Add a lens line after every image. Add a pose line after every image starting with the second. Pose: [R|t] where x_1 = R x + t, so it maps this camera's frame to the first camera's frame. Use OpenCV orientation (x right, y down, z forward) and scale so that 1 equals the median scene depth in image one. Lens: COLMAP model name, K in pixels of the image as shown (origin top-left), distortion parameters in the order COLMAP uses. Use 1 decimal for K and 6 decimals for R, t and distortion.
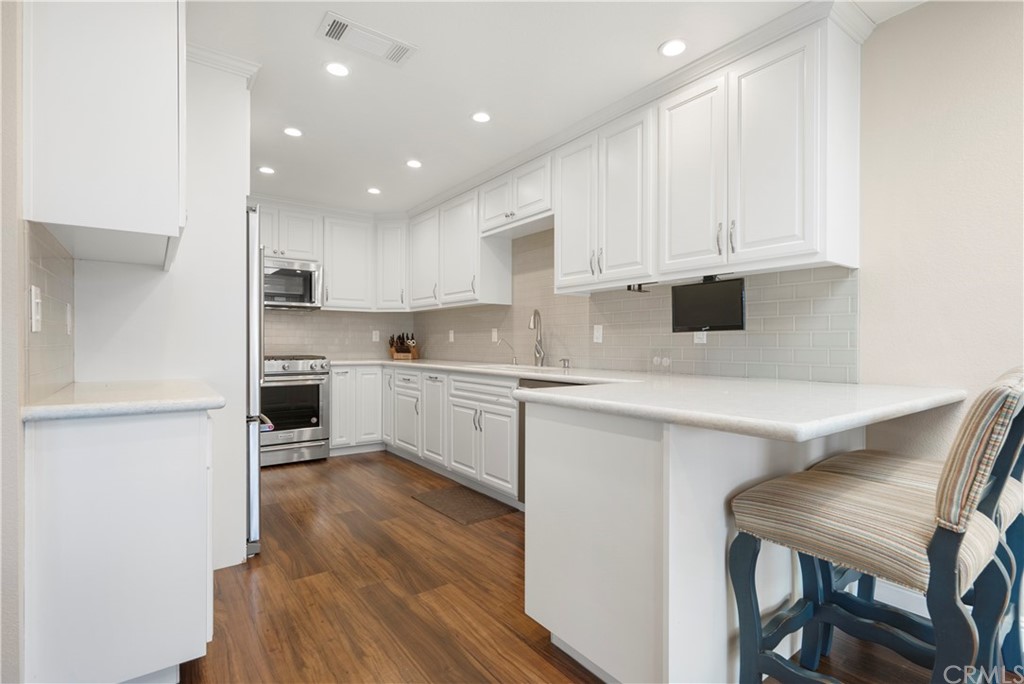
lens RADIAL K [[482.2, 0, 515.6], [0, 482.2, 348.4], [0, 0, 1]] dist [-0.004777, 0.001633]
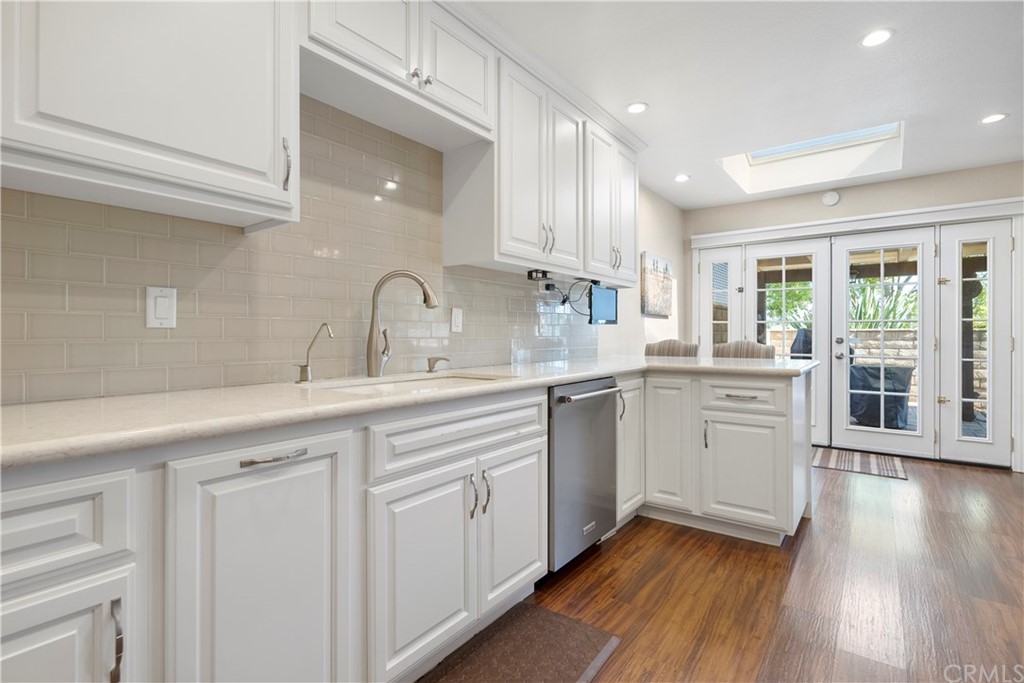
lens RADIAL K [[482.2, 0, 511.4], [0, 482.2, 334.3], [0, 0, 1]] dist [-0.004777, 0.001633]
pose [[-0.272100, -0.003087, 0.962264, -0.558616], [0.006352, 0.999967, 0.005004, -0.011887], [-0.962248, 0.007474, -0.272072, 1.123523]]
